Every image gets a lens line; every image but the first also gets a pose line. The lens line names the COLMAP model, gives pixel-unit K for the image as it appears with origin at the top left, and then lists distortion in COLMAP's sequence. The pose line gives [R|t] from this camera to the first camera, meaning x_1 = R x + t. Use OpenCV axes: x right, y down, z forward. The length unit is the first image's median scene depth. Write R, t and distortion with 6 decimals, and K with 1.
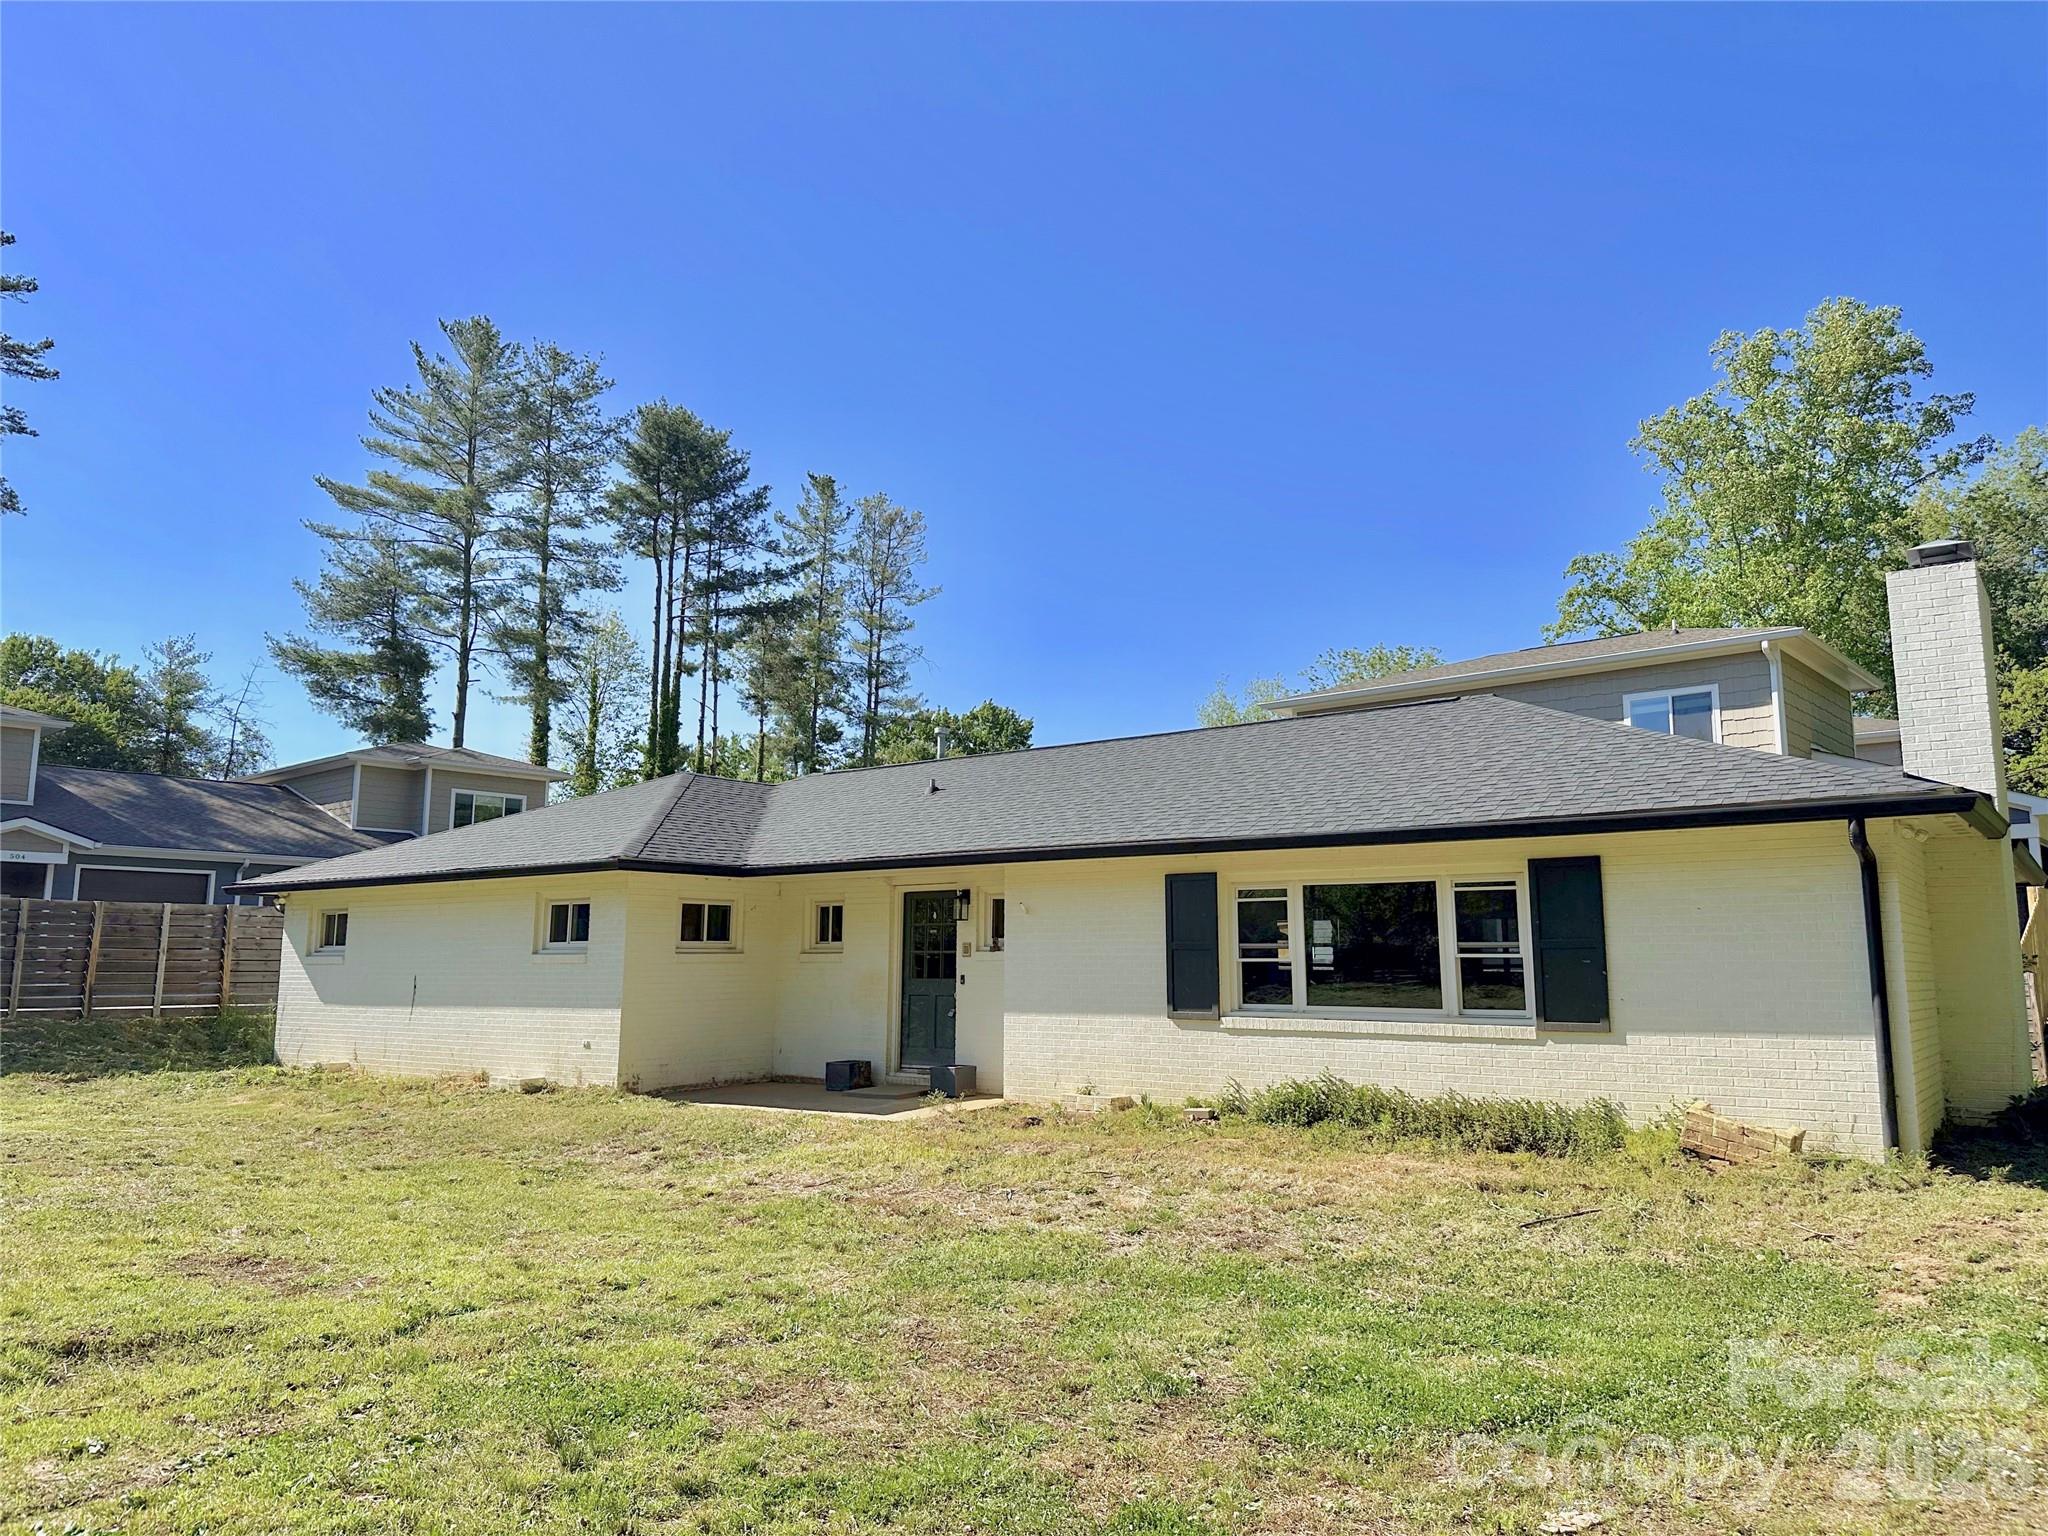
lens RADIAL K [[1489.2, 0, 935.4], [0, 1489.2, 757.7], [0, 0, 1]] dist [0.062375, -0.076984]
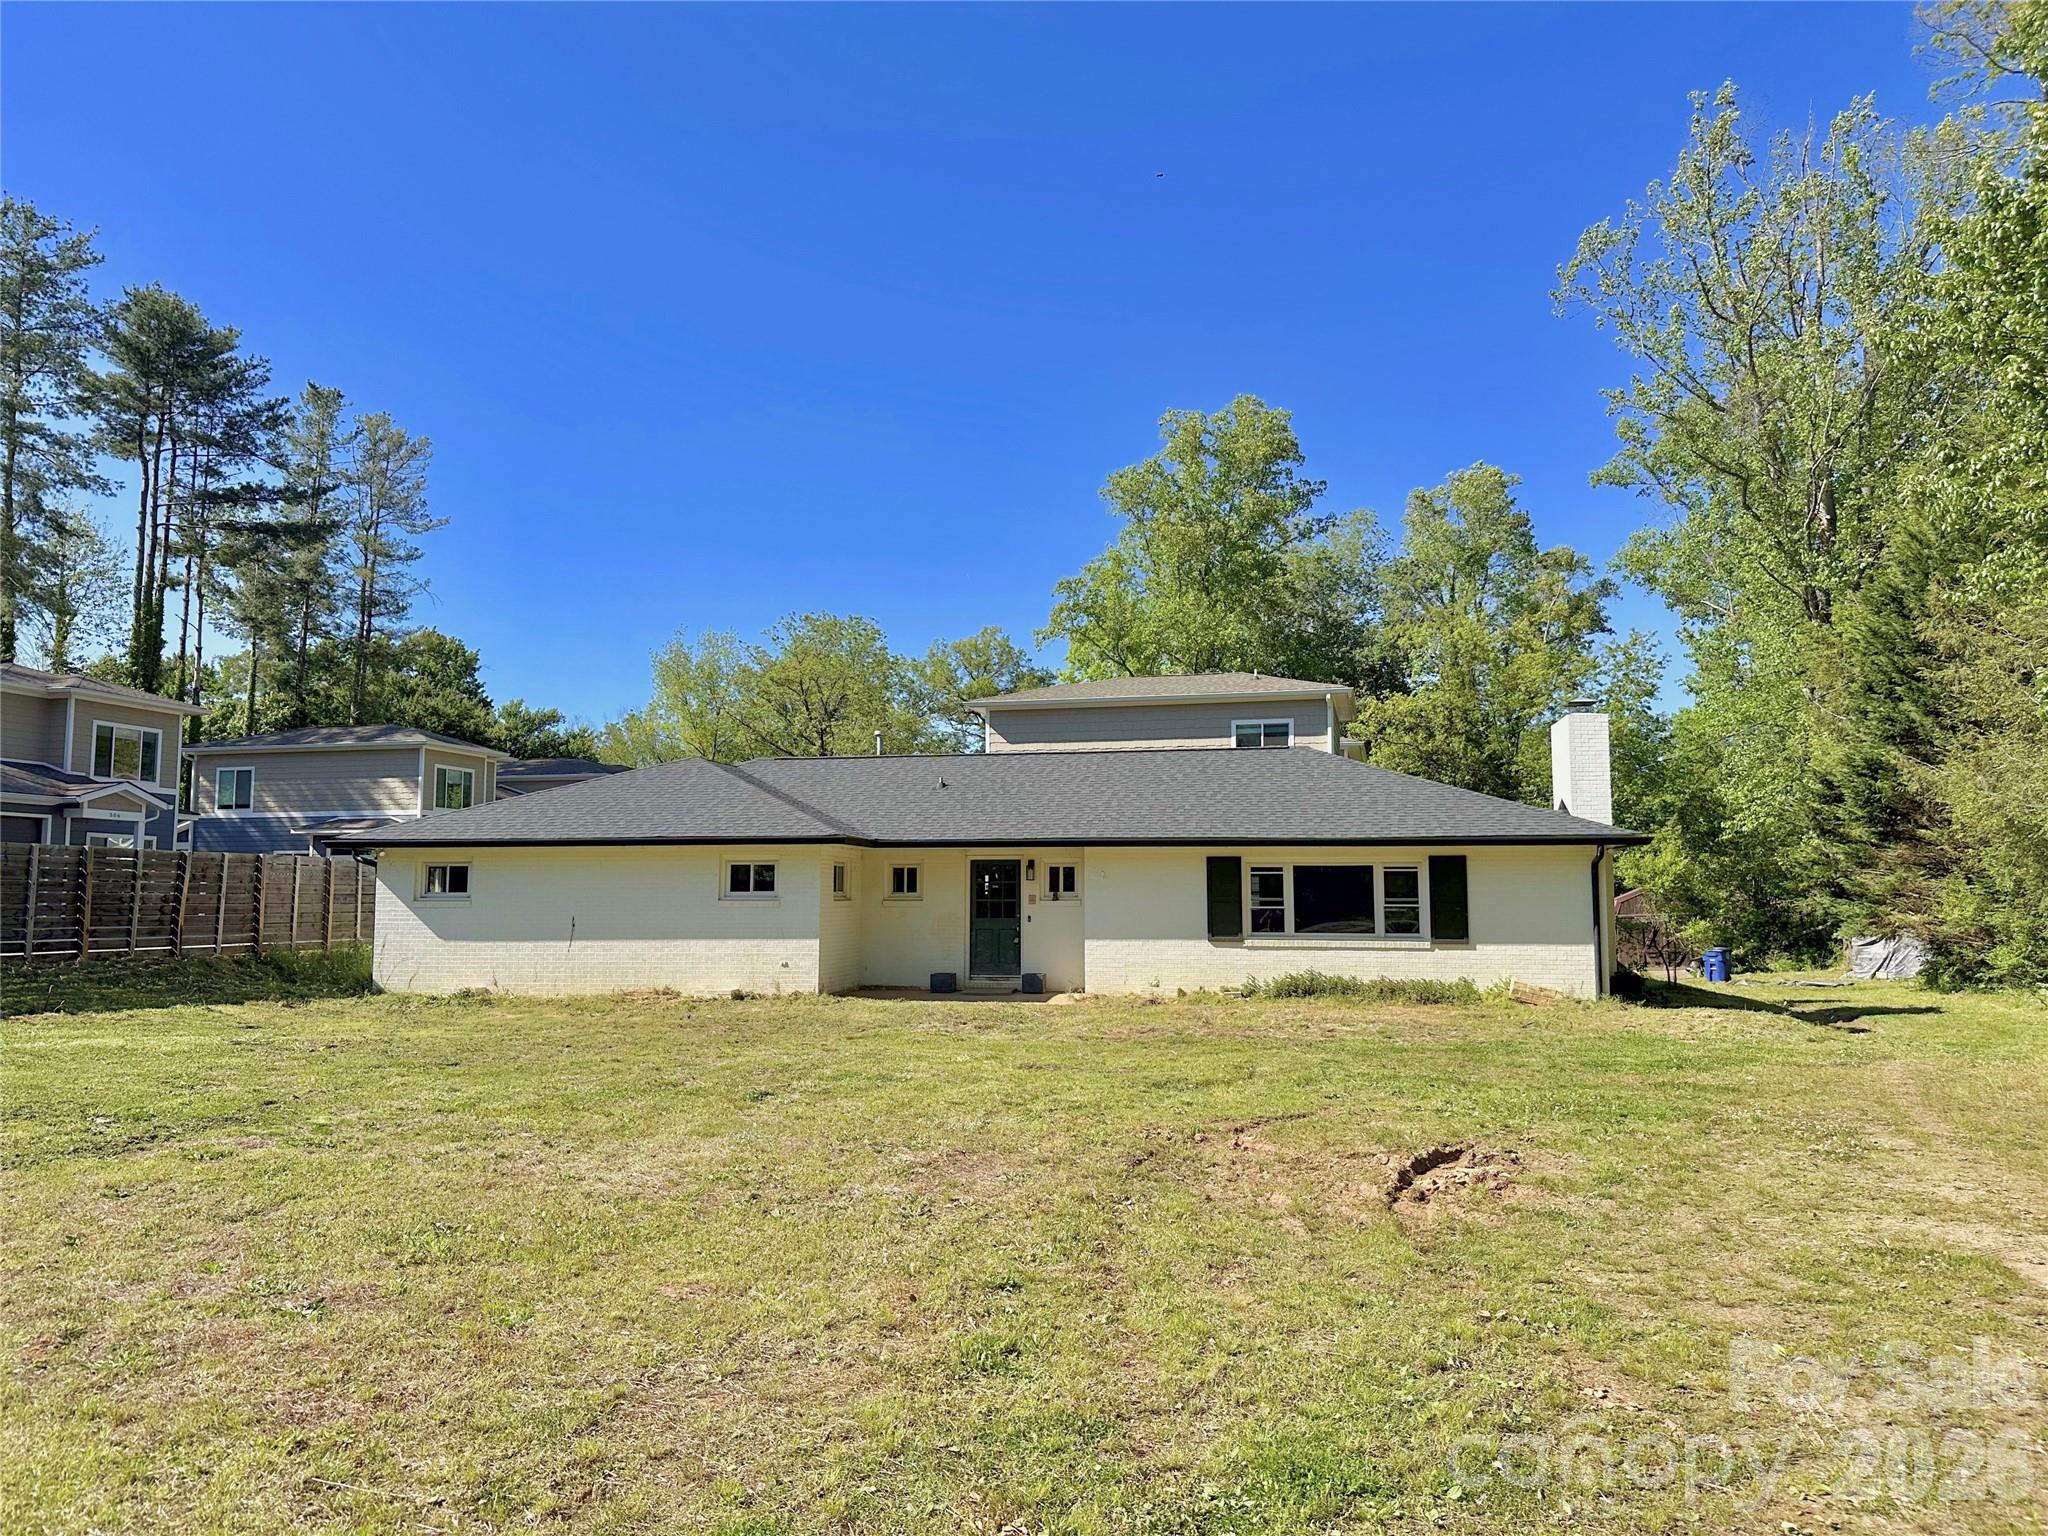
lens RADIAL K [[1489.2, 0, 983.9], [0, 1489.2, 741.8], [0, 0, 1]] dist [0.062375, -0.076984]
pose [[0.895732, 0.048338, 0.441959, -0.548342], [-0.063024, 0.997839, 0.018595, -0.044833], [-0.440104, -0.044510, 0.896843, -0.265870]]
